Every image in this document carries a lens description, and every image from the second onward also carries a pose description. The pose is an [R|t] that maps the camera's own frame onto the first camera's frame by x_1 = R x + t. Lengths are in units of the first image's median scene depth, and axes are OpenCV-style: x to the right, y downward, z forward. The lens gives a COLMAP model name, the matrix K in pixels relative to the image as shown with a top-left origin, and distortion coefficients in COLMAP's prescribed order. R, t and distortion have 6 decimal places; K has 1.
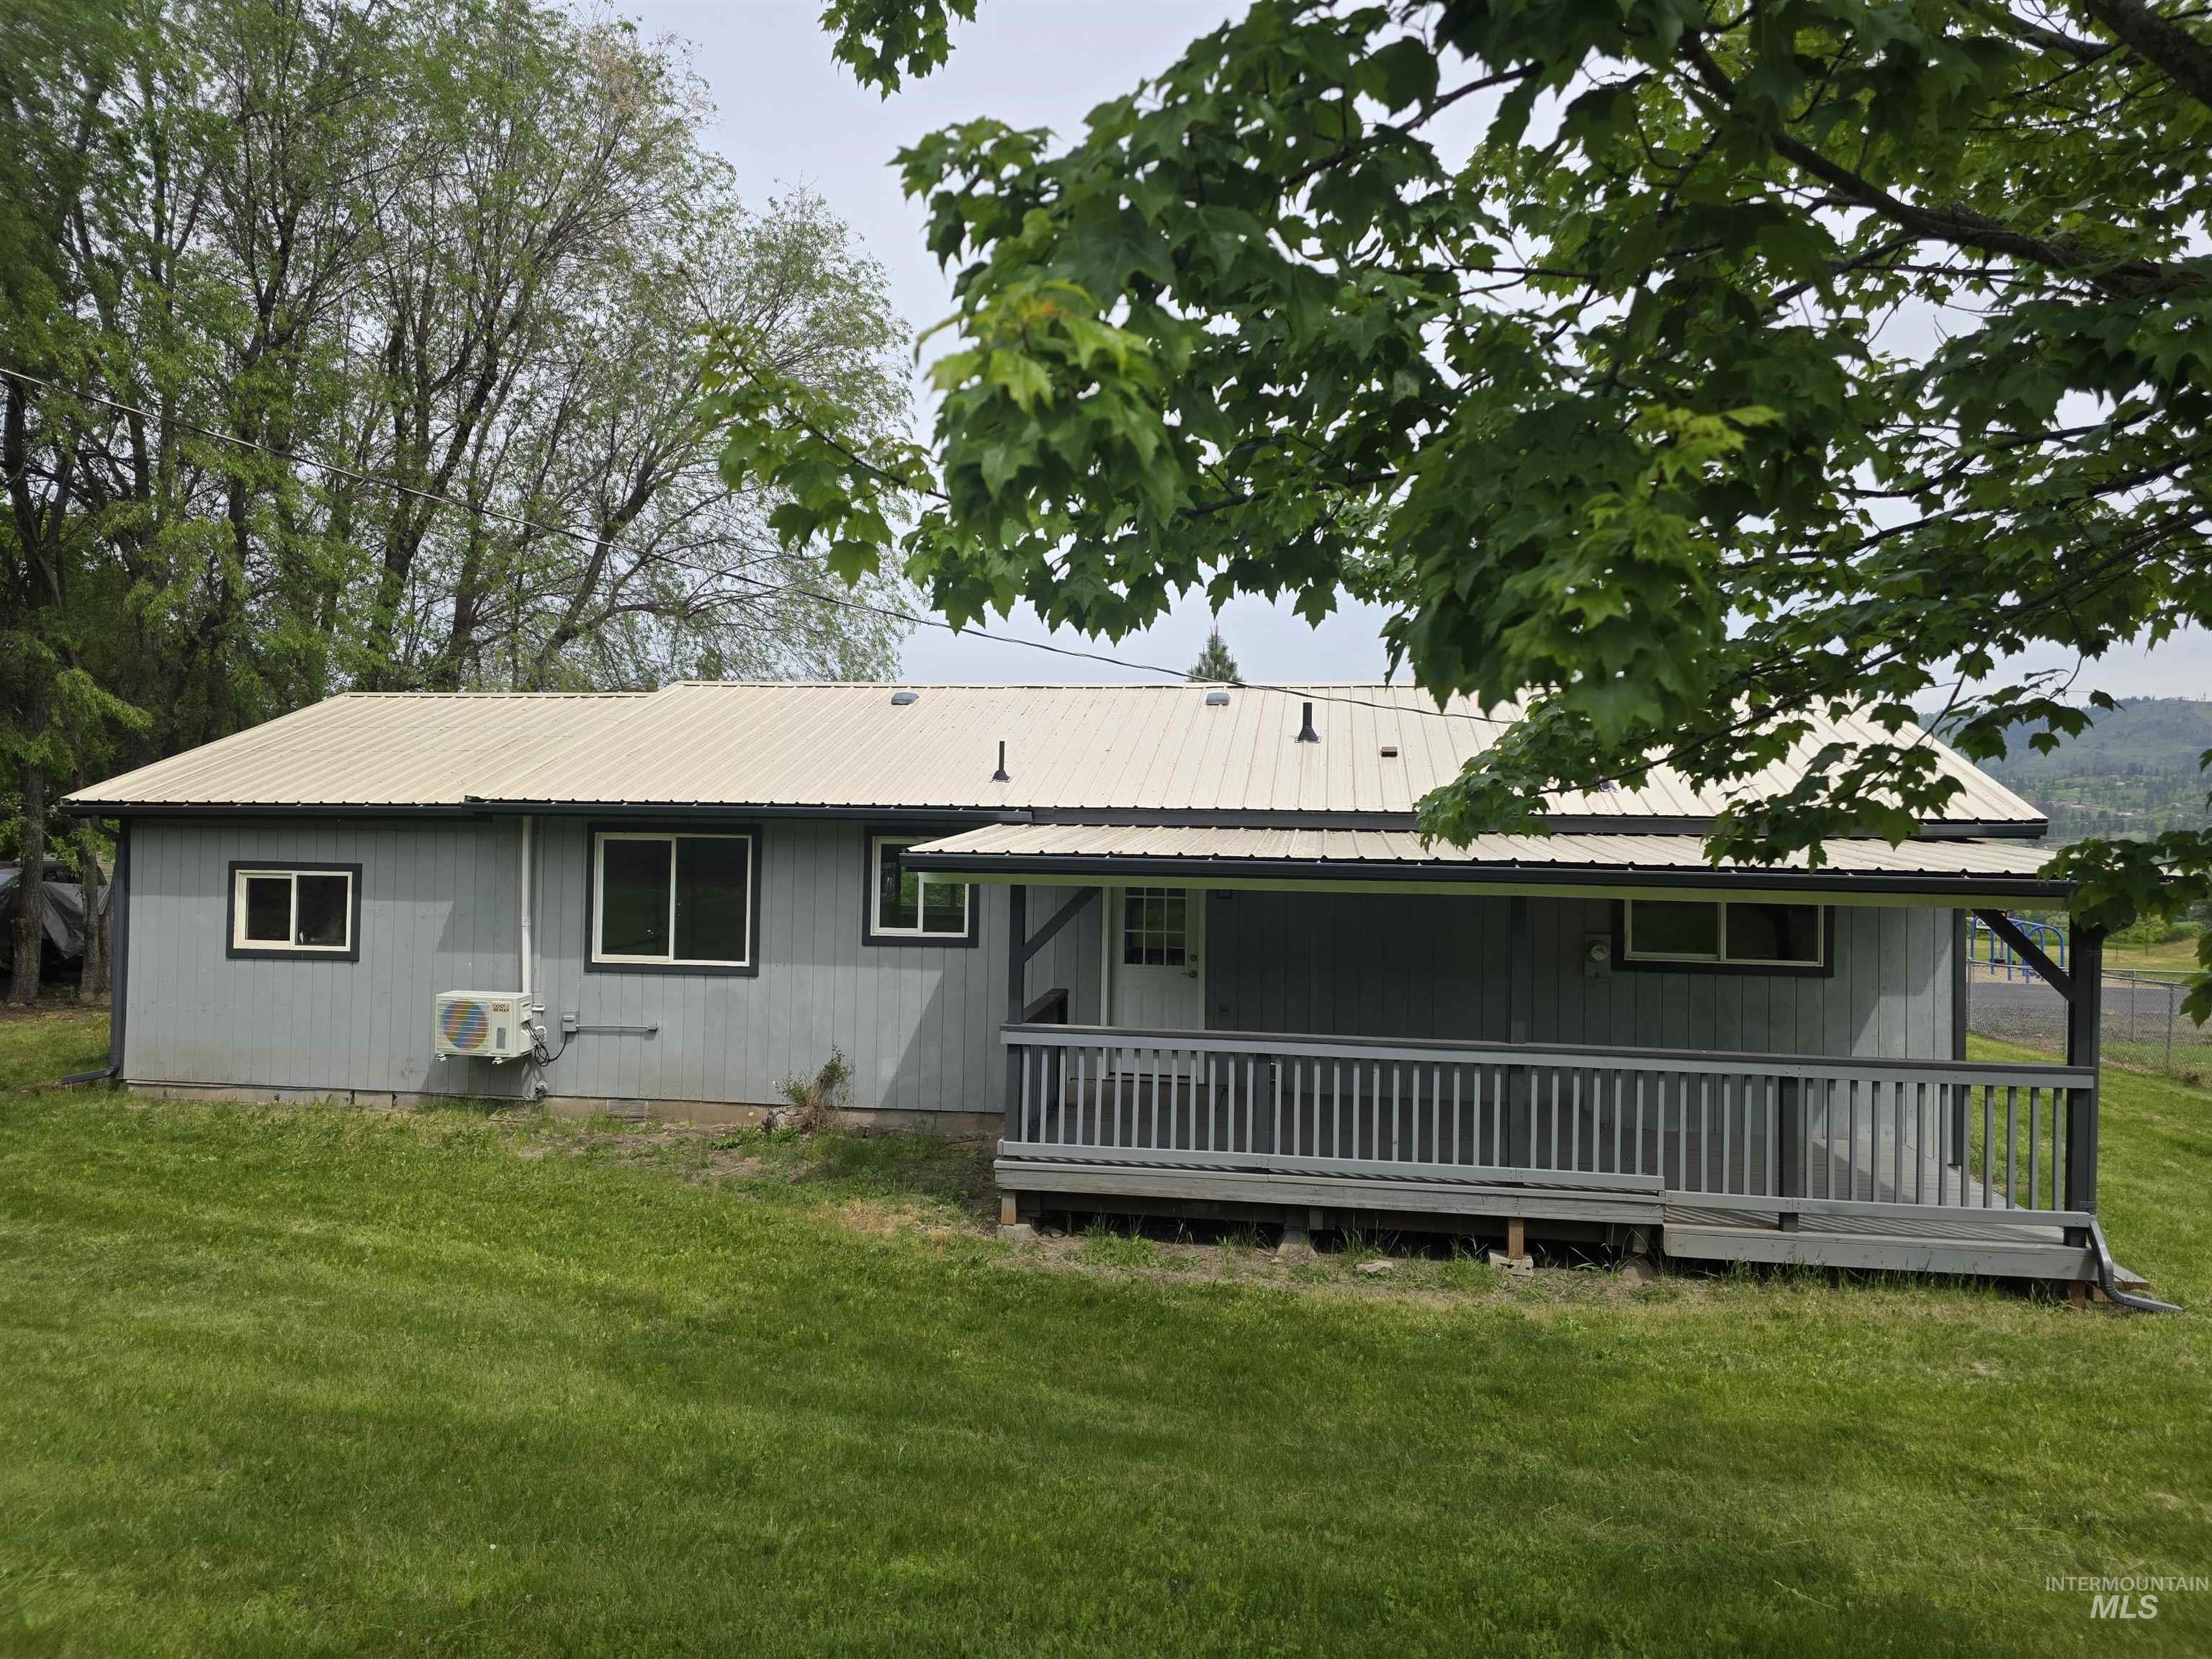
lens RADIAL K [[1463.8, 0, 1110.4], [0, 1463.8, 805.1], [0, 0, 1]] dist [0.081543, -0.082394]
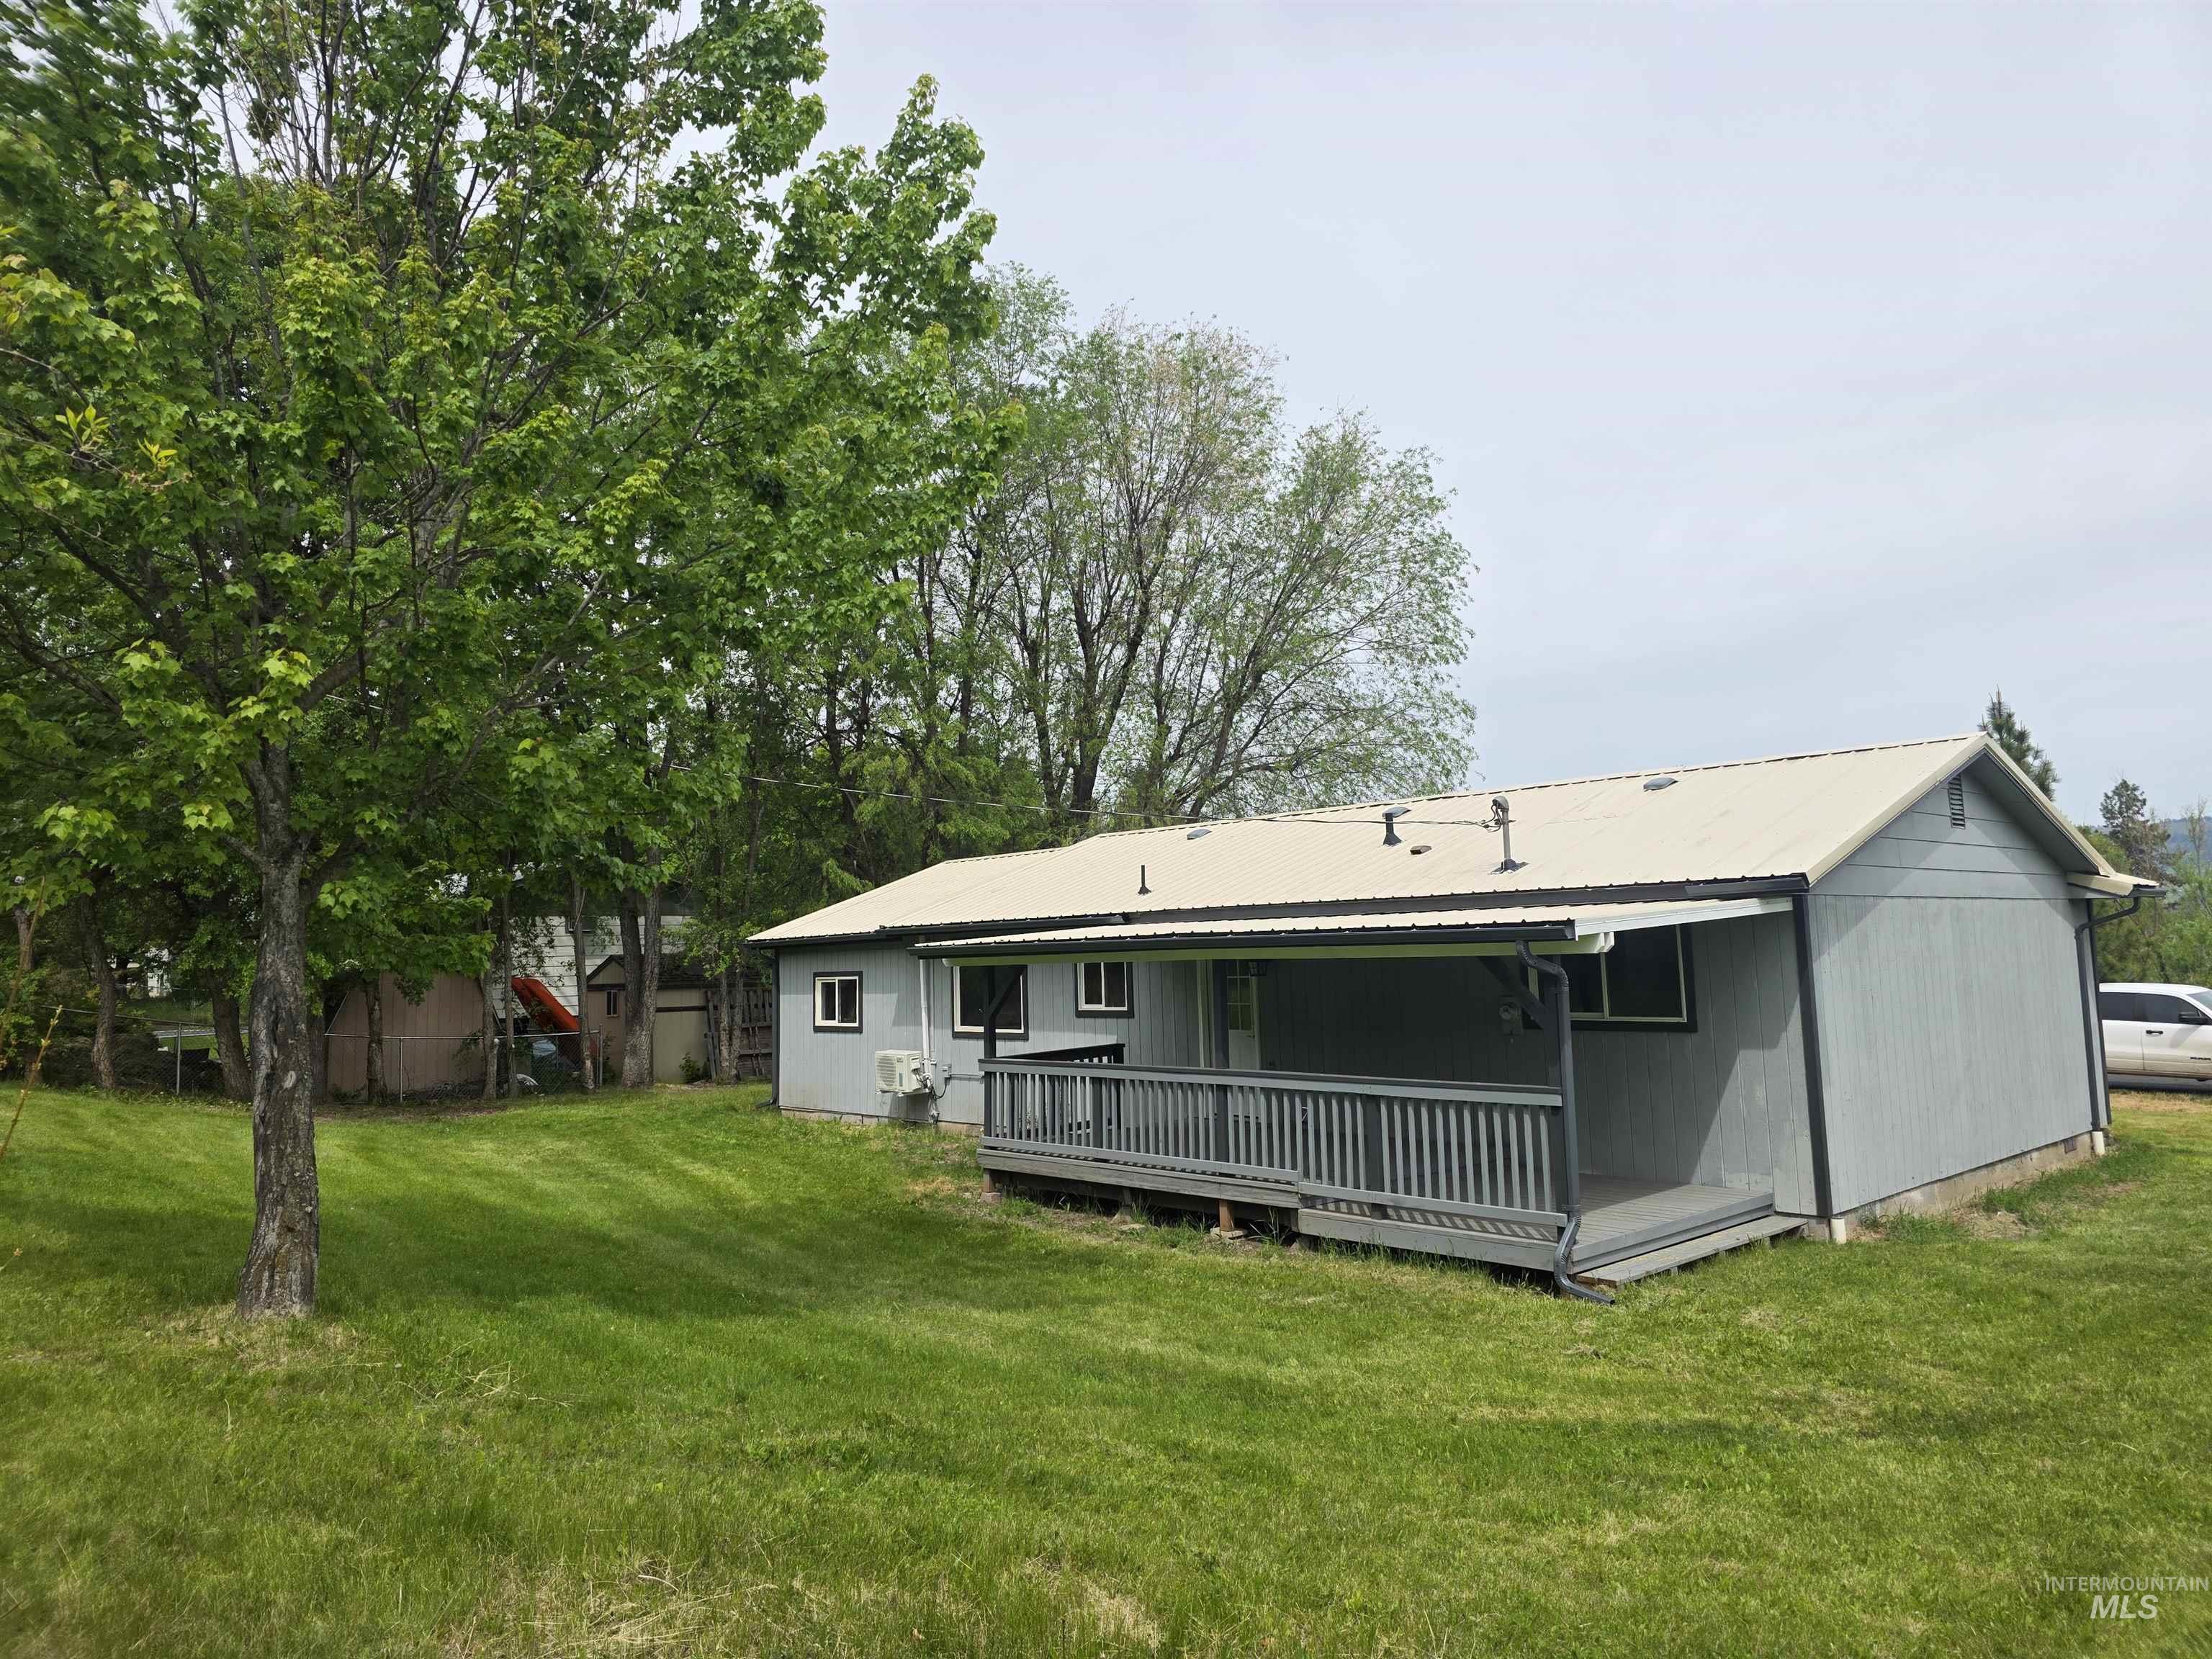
lens RADIAL K [[1463.8, 0, 1110.4], [0, 1463.8, 805.1], [0, 0, 1]] dist [0.081543, -0.082394]
pose [[0.786413, -0.099683, -0.609605, 0.740481], [0.047987, 0.993769, -0.100596, 0.036418], [0.615834, 0.049857, 0.786297, -0.096846]]
